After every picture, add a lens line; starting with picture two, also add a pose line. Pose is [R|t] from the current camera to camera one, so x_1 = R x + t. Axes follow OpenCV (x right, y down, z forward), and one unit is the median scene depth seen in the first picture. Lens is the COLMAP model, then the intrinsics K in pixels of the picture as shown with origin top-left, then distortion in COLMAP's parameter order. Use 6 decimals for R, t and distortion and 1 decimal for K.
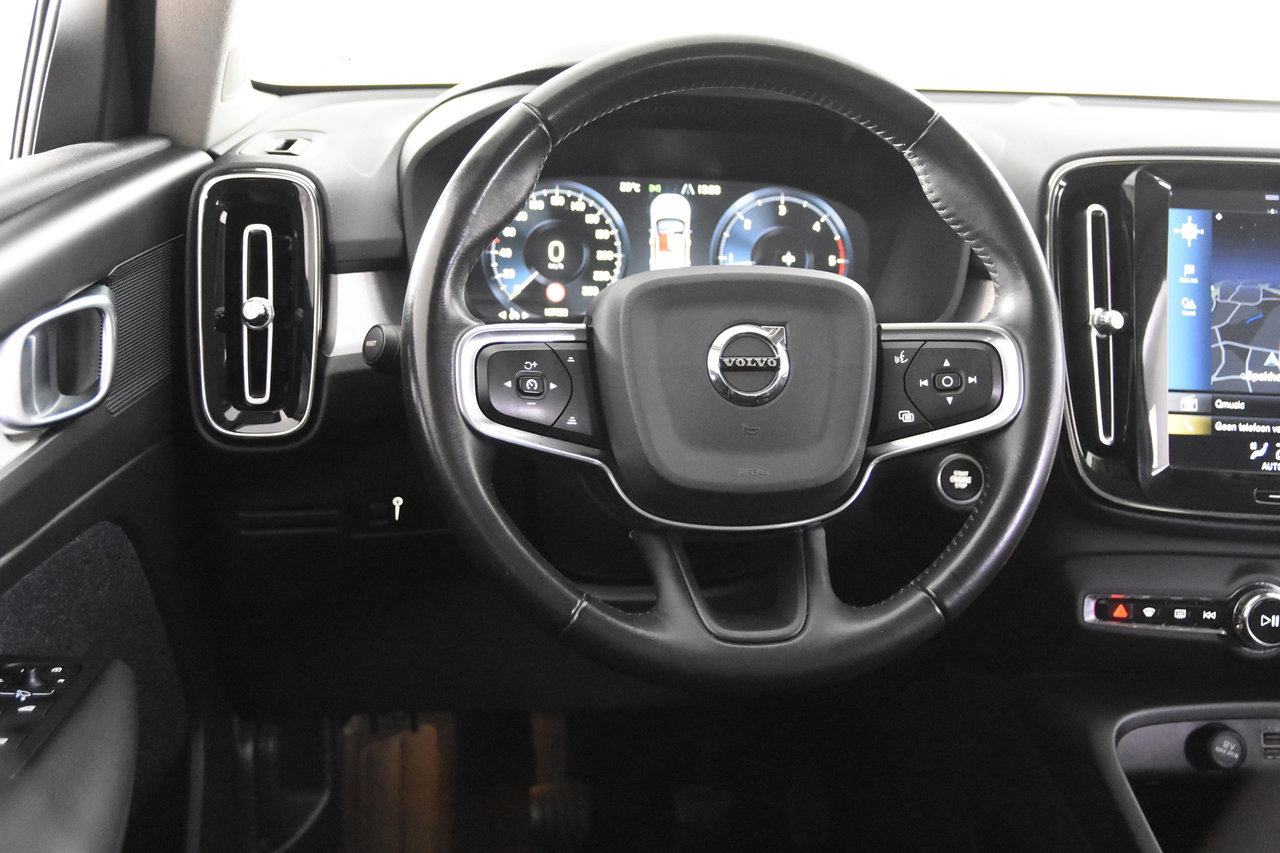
lens RADIAL K [[1548.7, 0, 640.0], [0, 1548.7, 426.5], [0, 0, 1]] dist [0.008945, 0.051581]
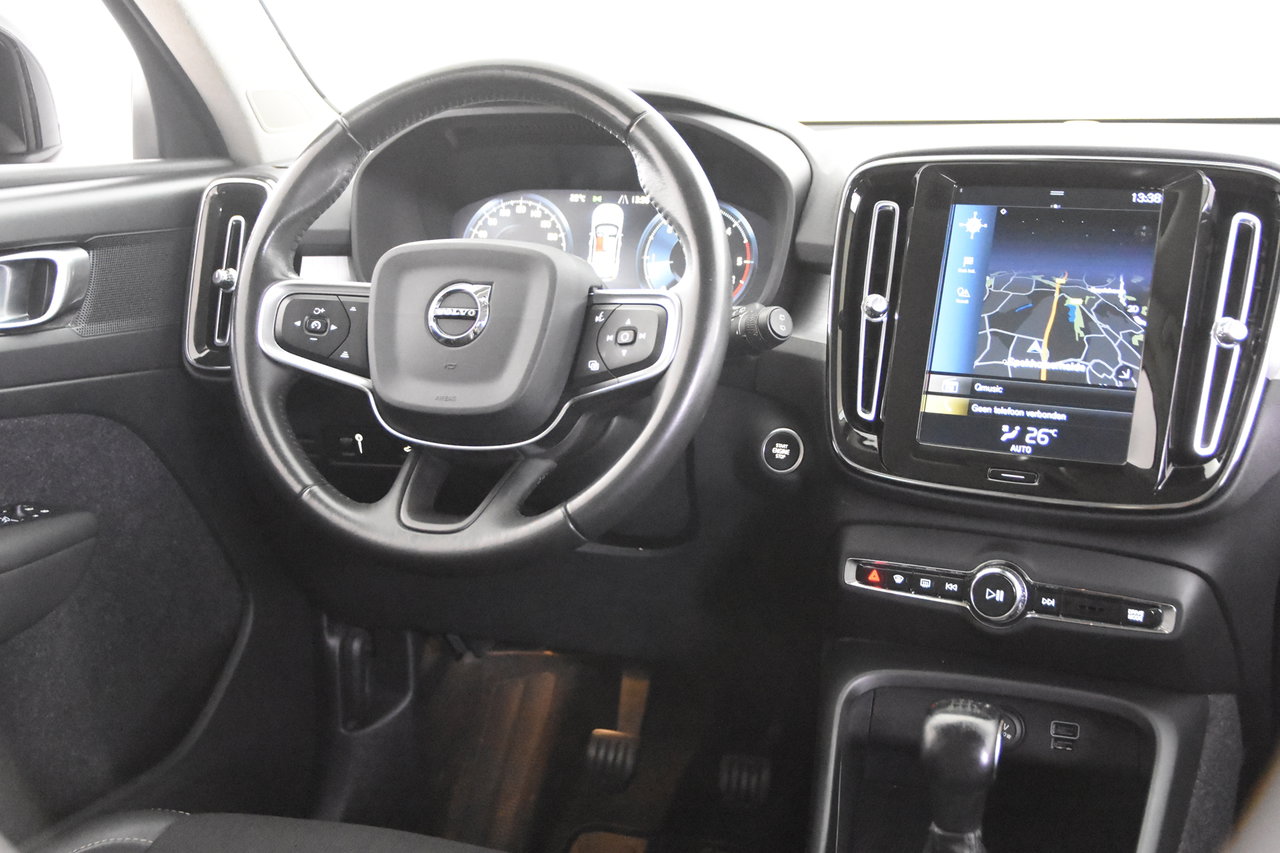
lens RADIAL K [[1522.6, 0, 640.0], [0, 1522.6, 426.5], [0, 0, 1]] dist [0.021176, 0.025026]
pose [[0.886361, 0.055396, -0.459669, 0.641417], [-0.085521, 0.995322, -0.044956, 0.077364], [0.455028, 0.079159, 0.886952, -0.015293]]
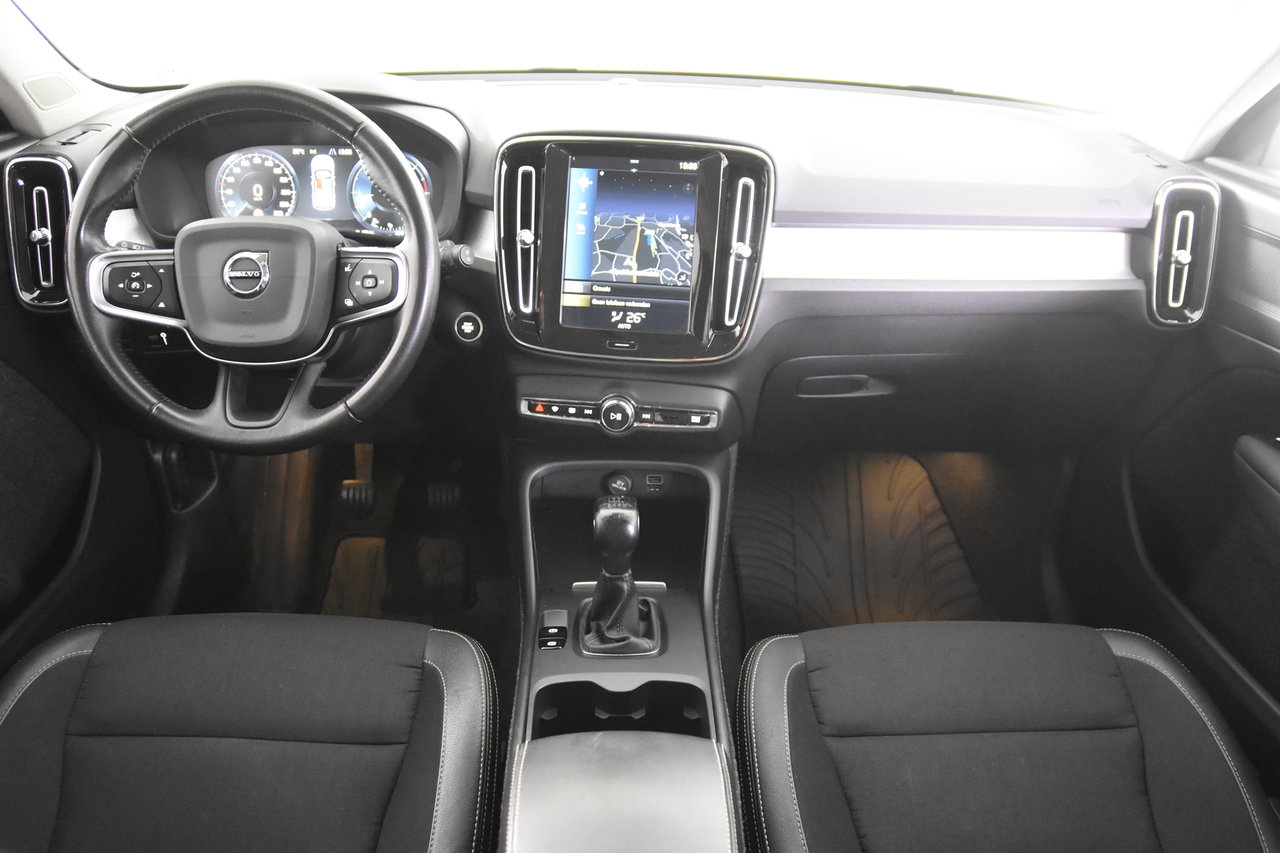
lens RADIAL K [[965.5, 0, 640.0], [0, 965.5, 426.5], [0, 0, 1]] dist [-0.124326, 0.125961]
pose [[0.992672, 0.035217, -0.115598, 0.543088], [-0.011106, 0.979131, 0.202929, -0.079211], [0.120333, -0.200158, 0.972346, -0.035055]]
